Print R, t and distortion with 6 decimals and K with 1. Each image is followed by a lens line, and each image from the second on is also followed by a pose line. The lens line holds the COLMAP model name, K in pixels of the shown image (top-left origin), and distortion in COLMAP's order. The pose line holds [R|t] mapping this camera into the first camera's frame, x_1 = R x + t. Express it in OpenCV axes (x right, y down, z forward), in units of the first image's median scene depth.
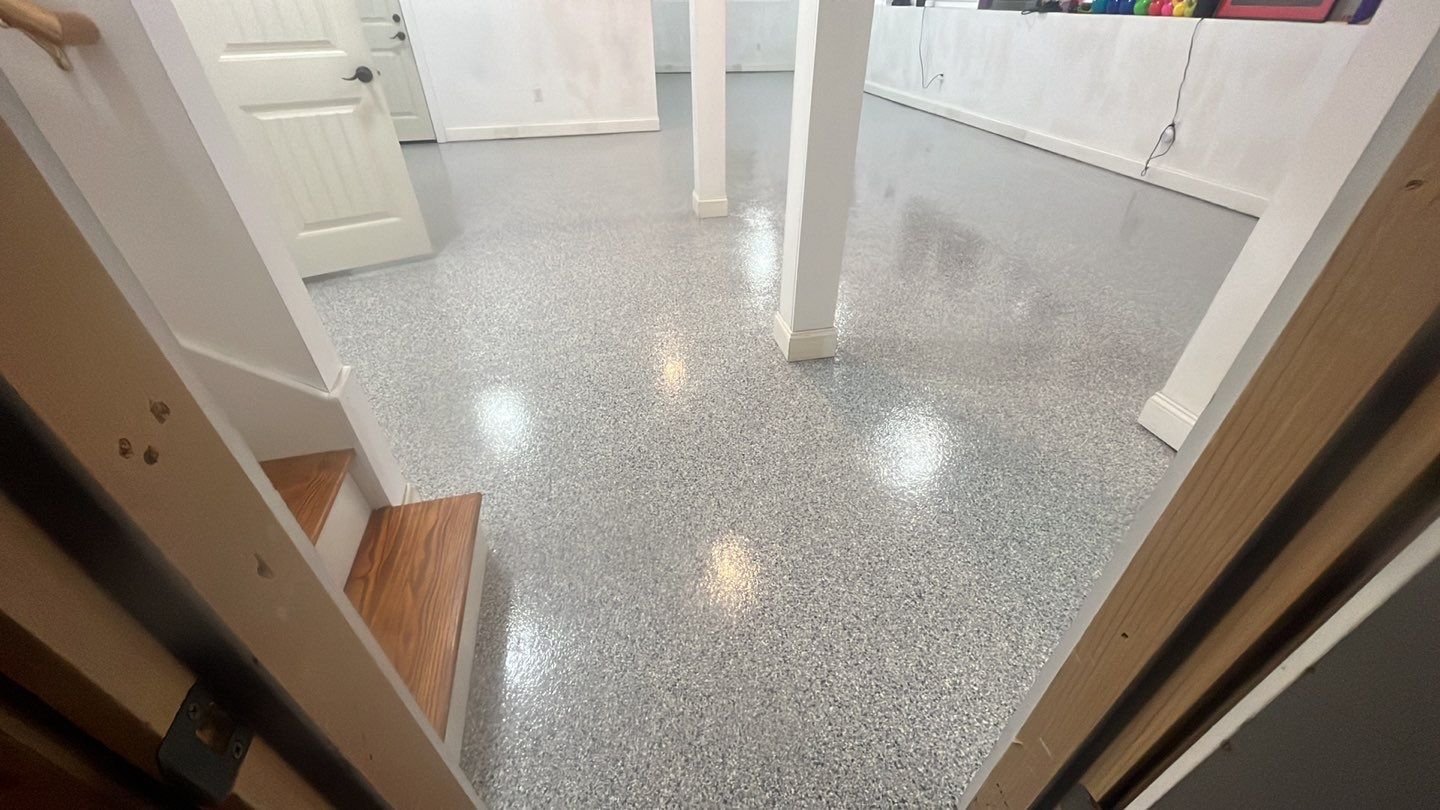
lens RADIAL K [[564.4, 0, 719.6], [0, 564.4, 400.8], [0, 0, 1]] dist [-0.001350, -0.000767]
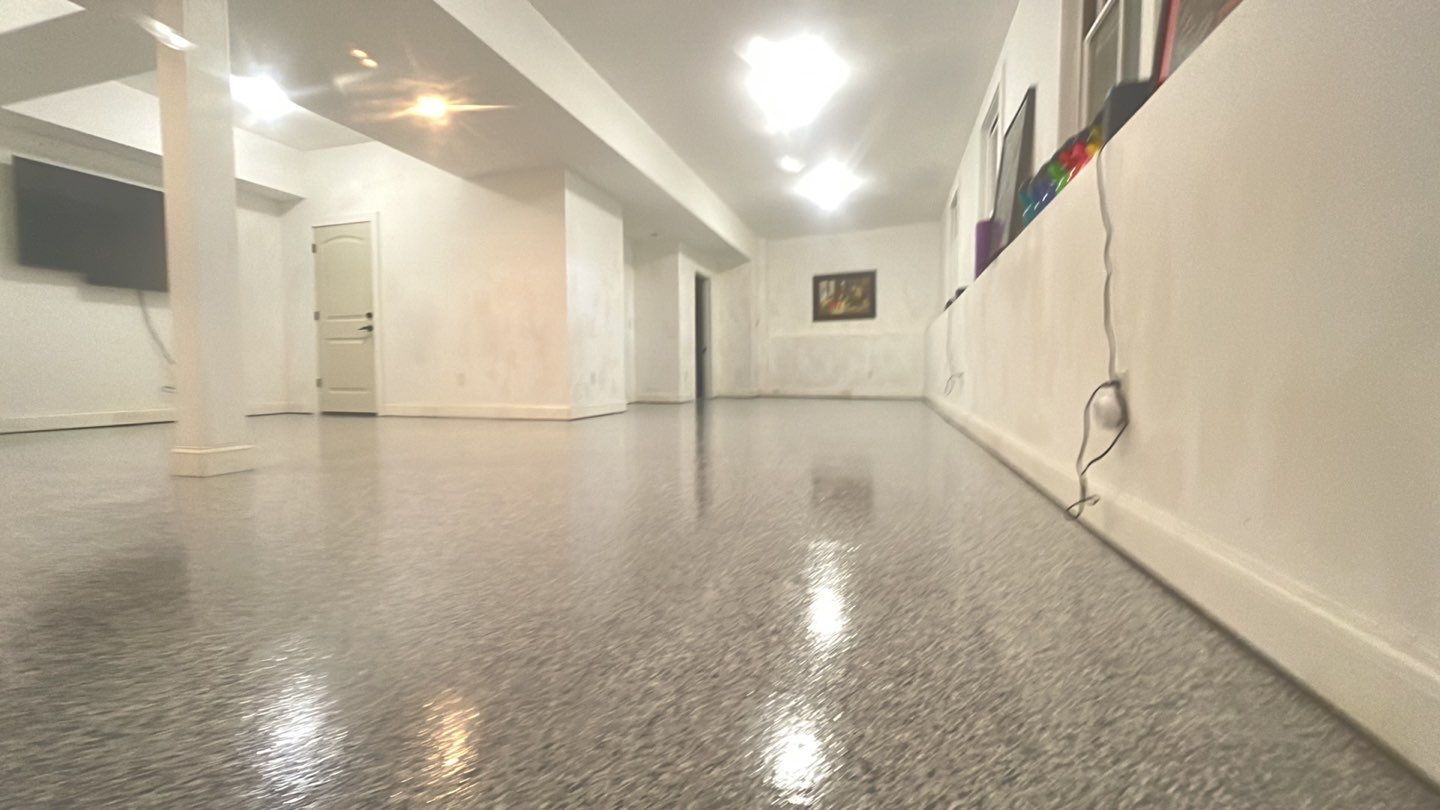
lens RADIAL K [[564.4, 0, 719.9], [0, 564.4, 403.2], [0, 0, 1]] dist [-0.001350, -0.000767]
pose [[0.871396, 0.028754, -0.489737, 0.980165], [-0.288160, 0.837916, -0.463530, -0.315554], [0.397030, 0.545041, 0.738443, 0.836683]]
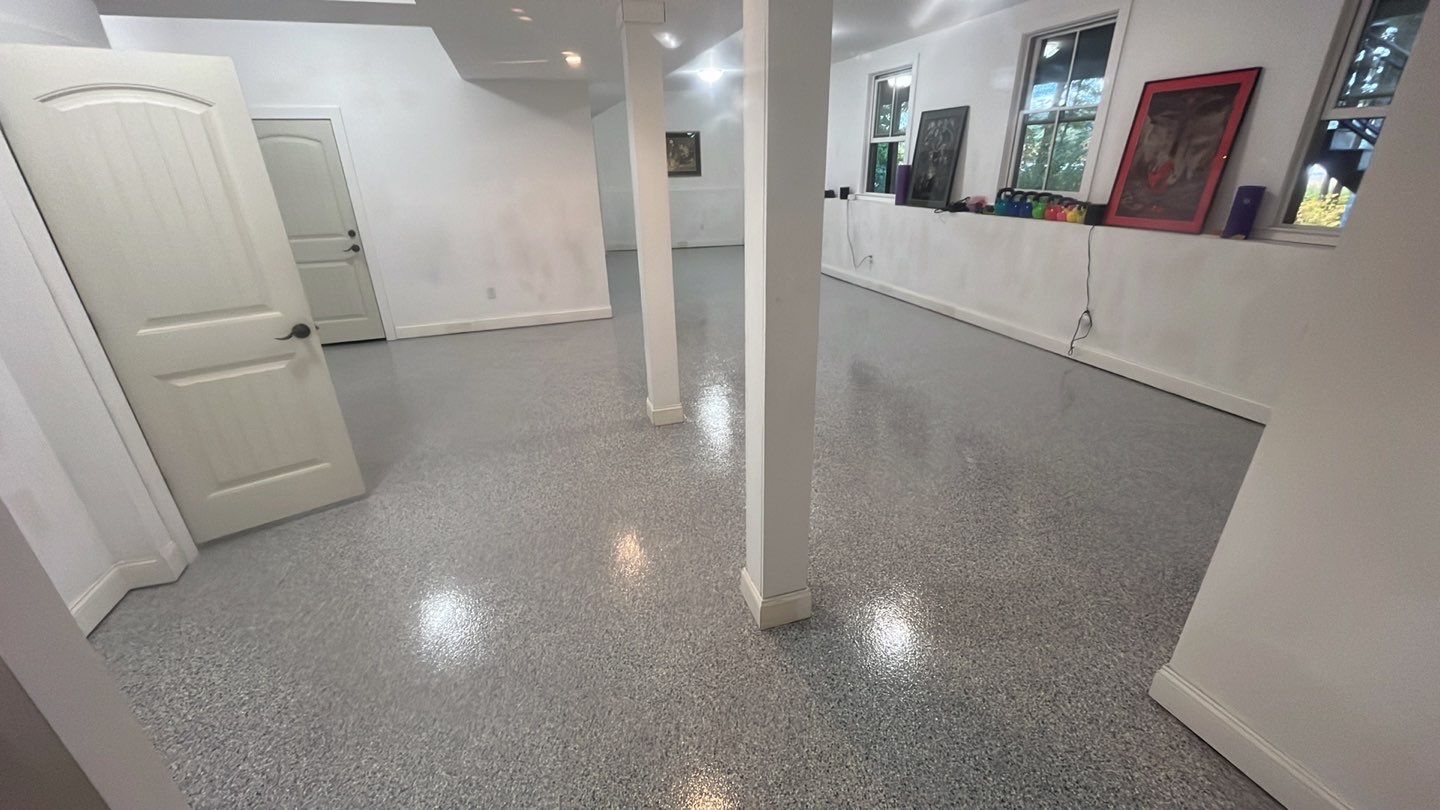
lens RADIAL K [[564.4, 0, 719.6], [0, 564.4, 401.1], [0, 0, 1]] dist [-0.001350, -0.000767]
pose [[0.995681, -0.051286, 0.077383, 0.003862], [0.067459, 0.972352, -0.223562, -0.161380], [-0.063778, 0.227817, 0.971613, 0.032763]]
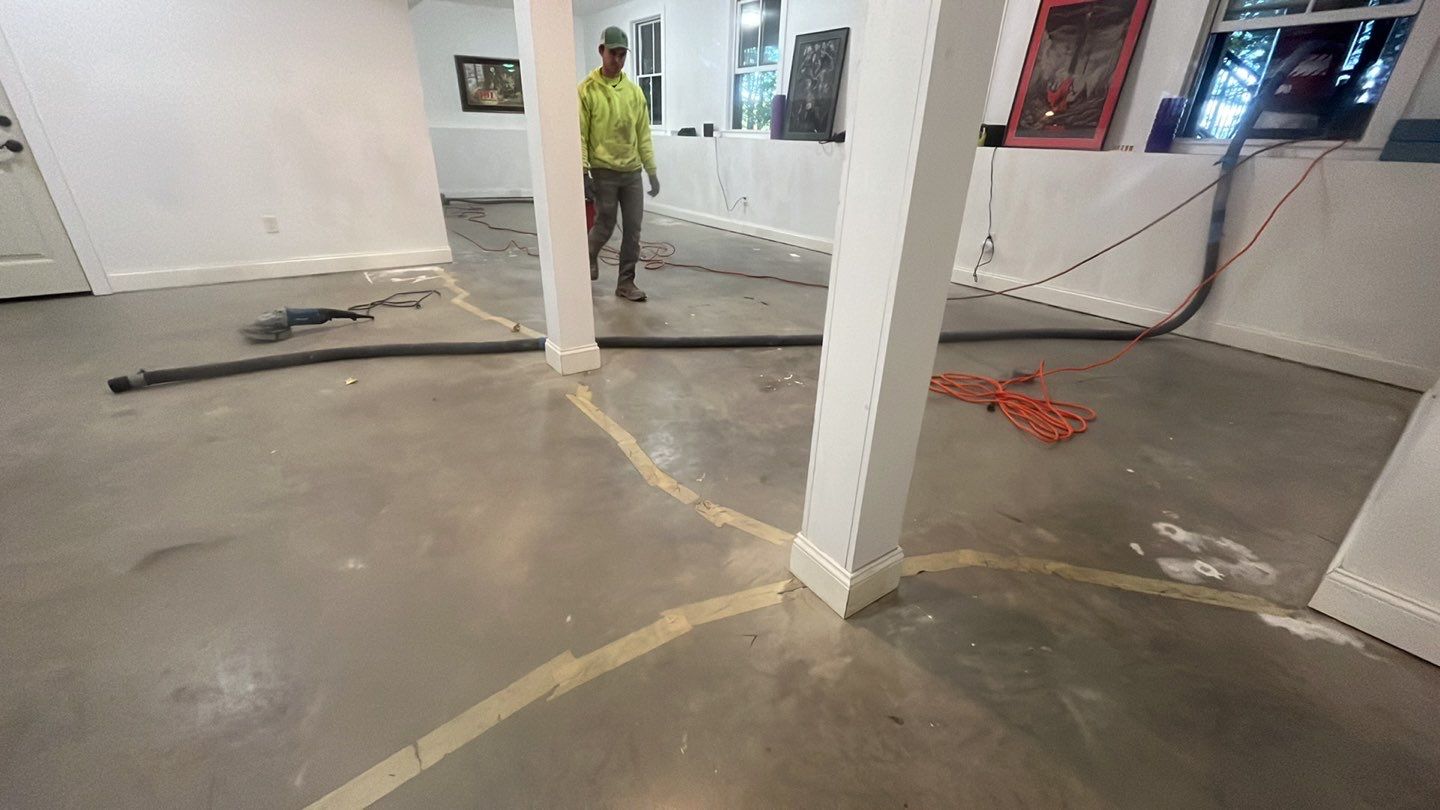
lens RADIAL K [[564.4, 0, 719.5], [0, 564.4, 402.4], [0, 0, 1]] dist [-0.001350, -0.000767]
pose [[0.923063, -0.135108, 0.360139, -0.136017], [0.197944, 0.969641, -0.143579, -0.167128], [-0.329806, 0.203820, 0.921784, 0.306403]]
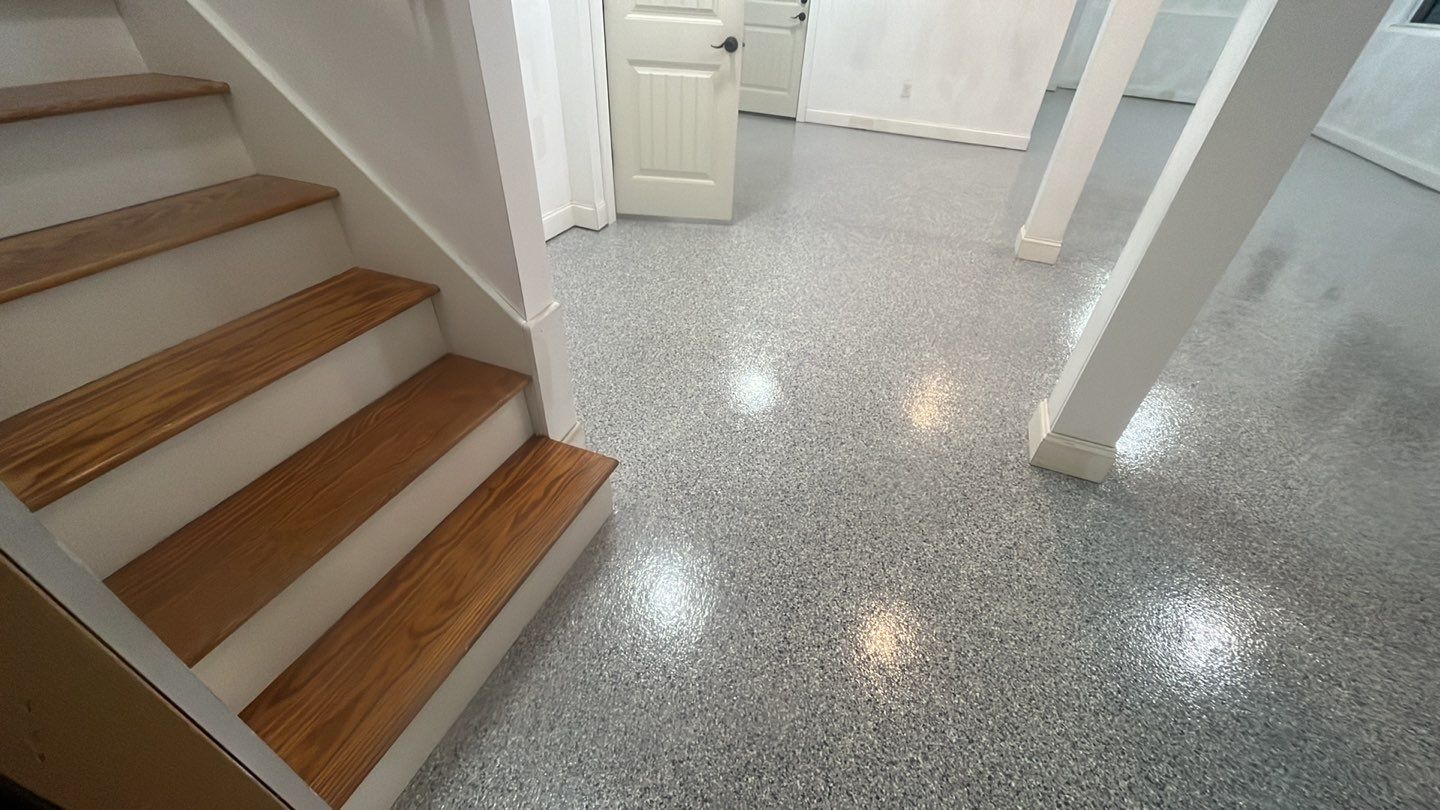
lens RADIAL K [[564.4, 0, 718.8], [0, 564.4, 401.8], [0, 0, 1]] dist [-0.001350, -0.000767]
pose [[0.819952, 0.379489, -0.428564, 0.049755], [-0.376679, 0.921435, 0.095241, -0.042862], [0.431036, 0.083338, 0.898478, 0.075928]]
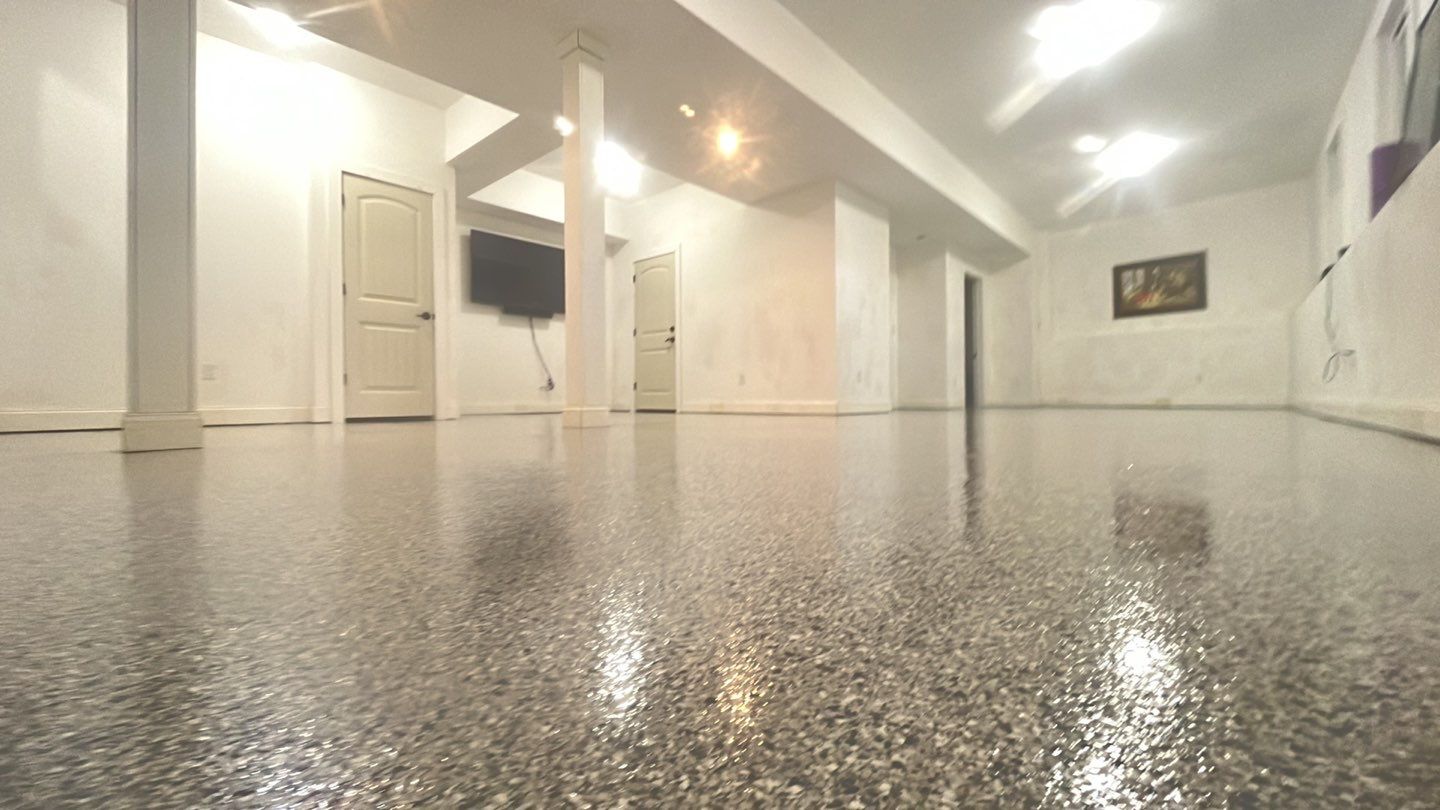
lens RADIAL K [[564.4, 0, 718.2], [0, 564.4, 399.5], [0, 0, 1]] dist [-0.001350, -0.000767]
pose [[0.574723, 0.002756, -0.818344, 0.997160], [-0.476226, 0.814357, -0.331711, -0.203731], [0.665509, 0.580358, 0.469342, 0.824427]]
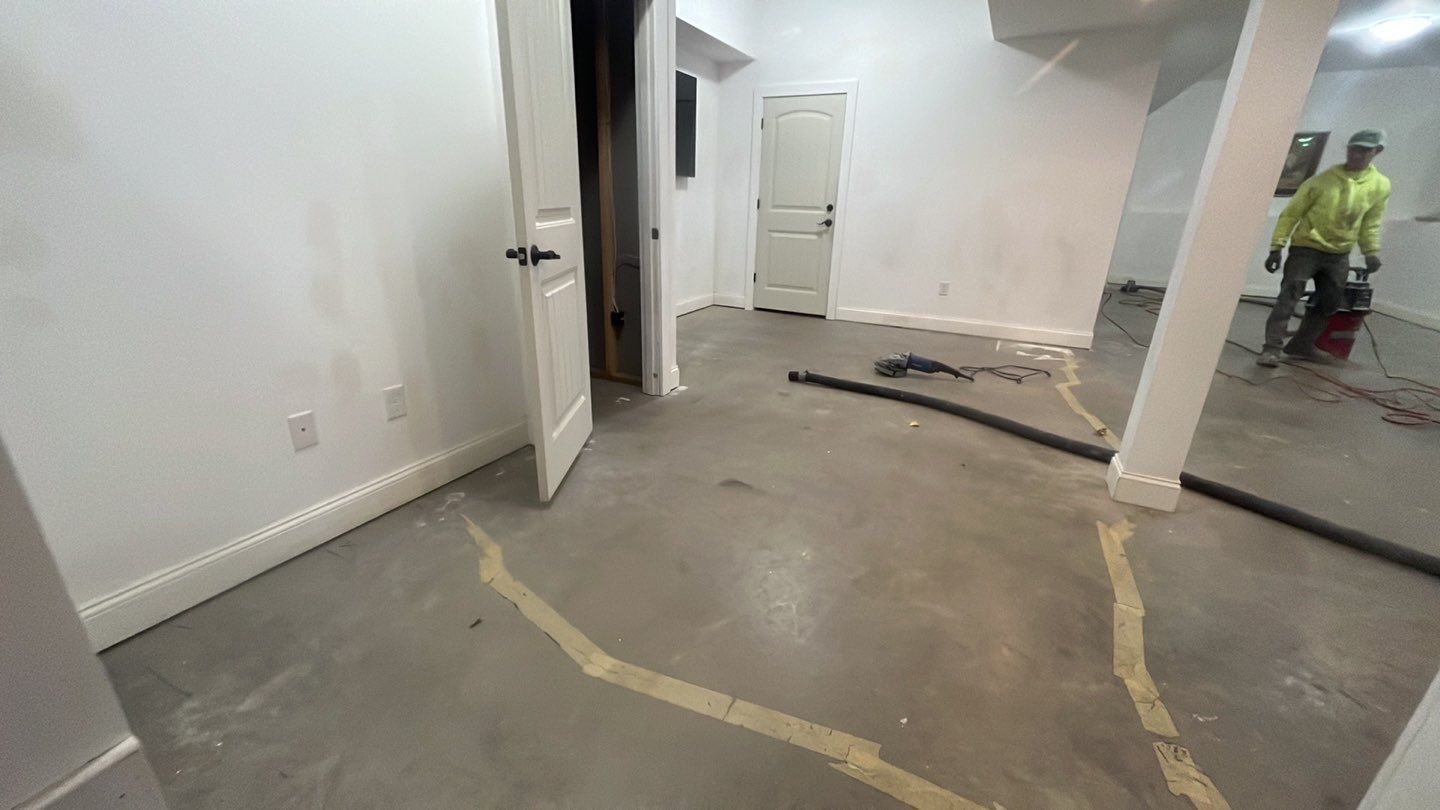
lens RADIAL K [[564.4, 0, 715.6], [0, 564.4, 405.0], [0, 0, 1]] dist [-0.001350, -0.000767]
pose [[0.758561, 0.245537, -0.603570, -0.022671], [-0.405040, 0.903268, -0.141595, -0.182917], [0.510419, 0.351878, 0.784636, 0.317311]]
